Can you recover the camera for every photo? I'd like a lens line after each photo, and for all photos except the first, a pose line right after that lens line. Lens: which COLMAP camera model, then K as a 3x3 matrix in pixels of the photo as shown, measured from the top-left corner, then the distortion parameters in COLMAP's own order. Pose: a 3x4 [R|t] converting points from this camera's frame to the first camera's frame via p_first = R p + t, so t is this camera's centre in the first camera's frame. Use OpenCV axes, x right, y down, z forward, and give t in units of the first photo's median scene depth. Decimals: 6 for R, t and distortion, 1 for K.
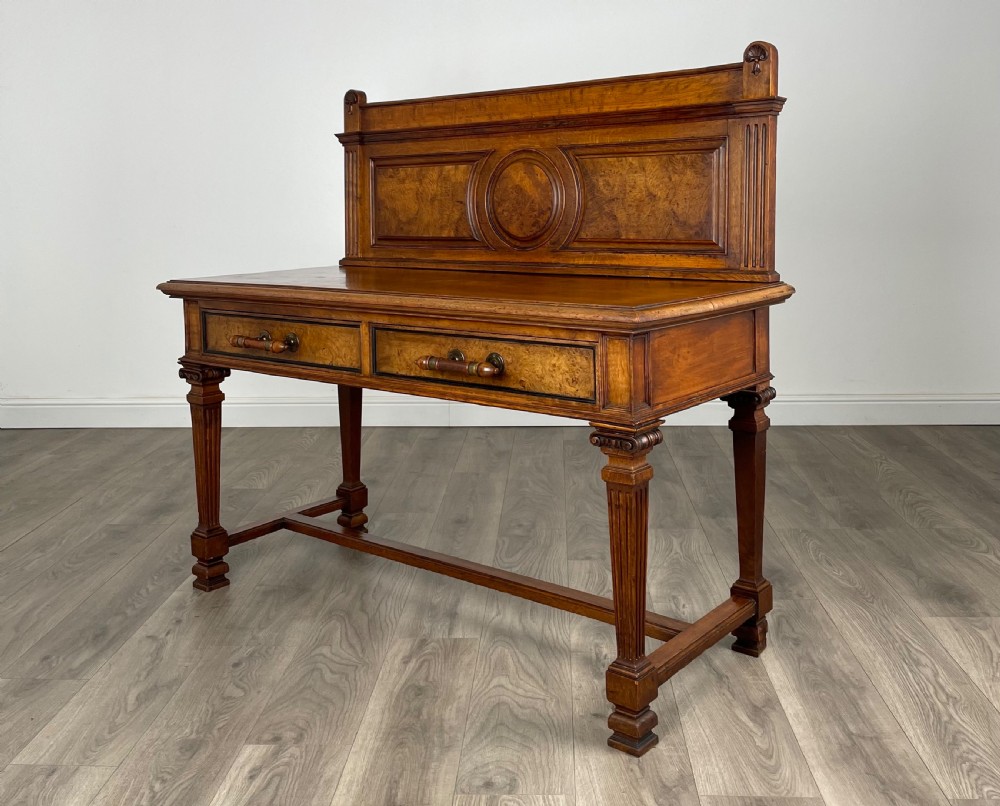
lens RADIAL K [[1013.9, 0, 497.5], [0, 1013.9, 285.9], [0, 0, 1]] dist [0.012379, 0.487327]
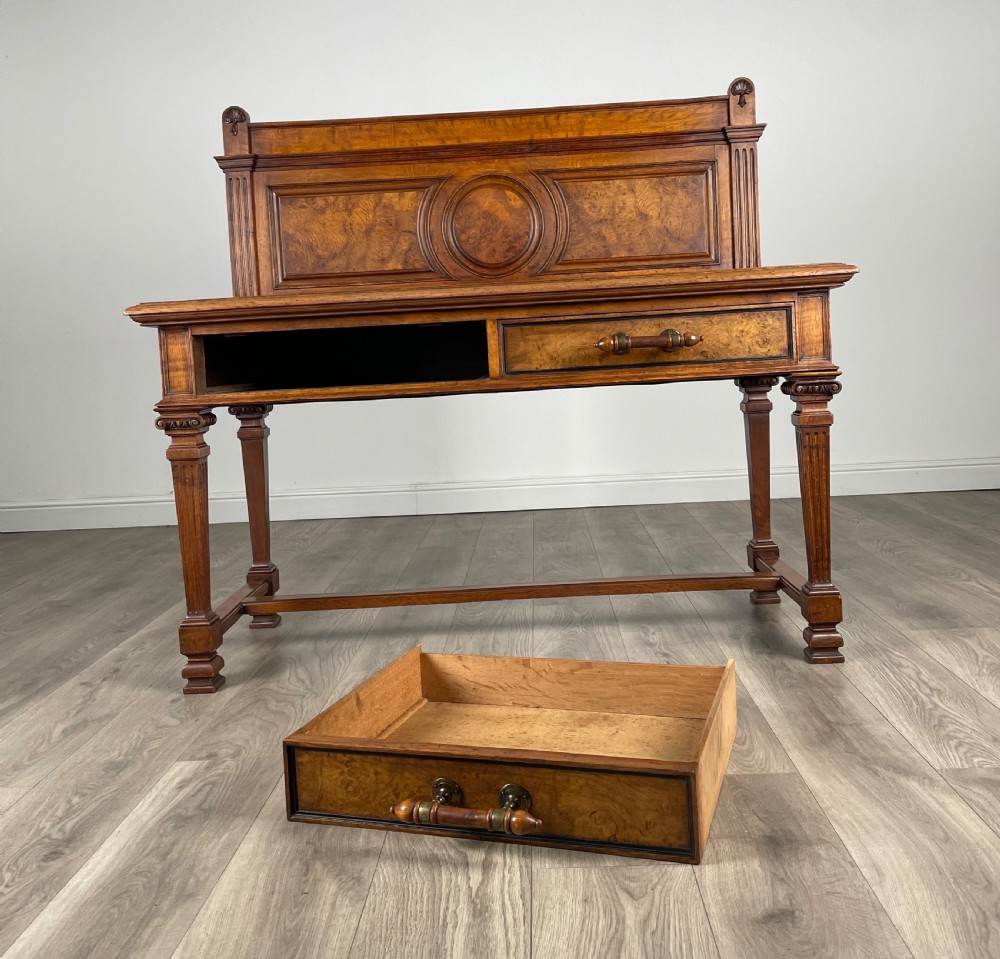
lens RADIAL K [[1033.6, 0, 503.2], [0, 1033.6, 425.9], [0, 0, 1]] dist [0.086701, -0.020117]
pose [[0.783310, -0.064786, 0.618246, -0.648350], [0.090857, 0.995806, -0.010764, 0.130214], [-0.614956, 0.064603, 0.785911, 0.224758]]
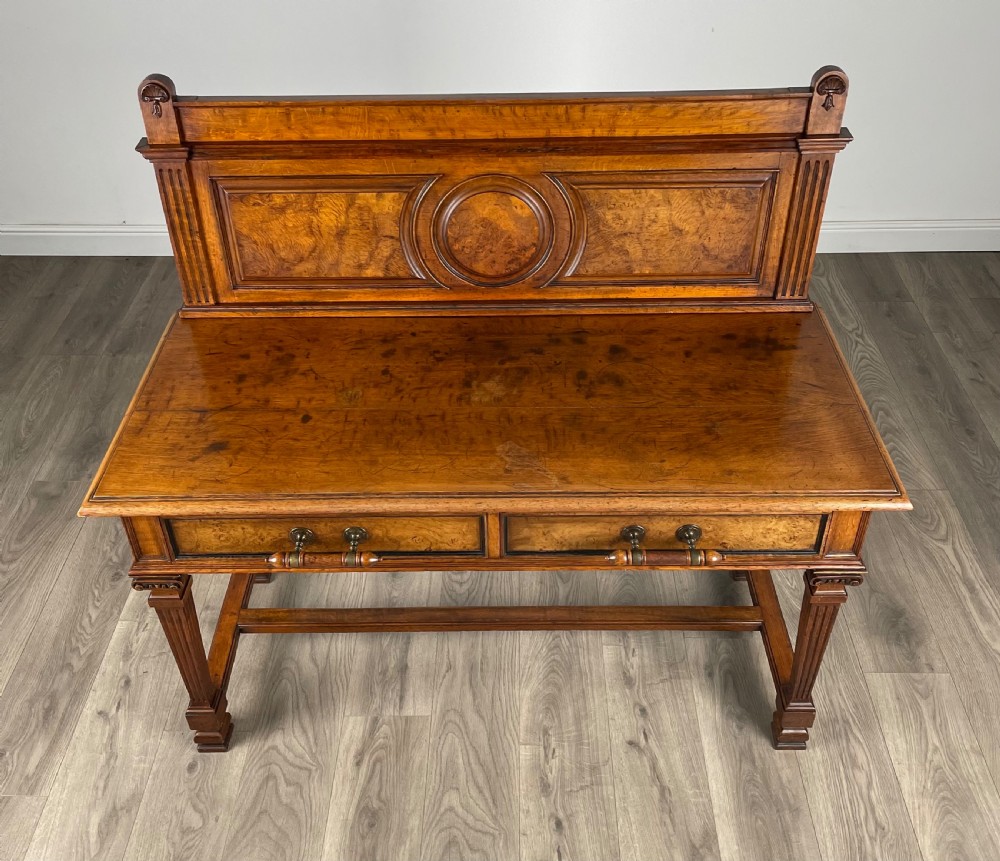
lens RADIAL K [[1019.5, 0, 490.4], [0, 1019.5, 406.6], [0, 0, 1]] dist [0.068234, 0.000623]
pose [[0.777715, -0.388281, 0.494365, -0.463925], [0.057949, 0.827368, 0.558663, -0.457233], [-0.625941, -0.405832, 0.665957, 0.429778]]
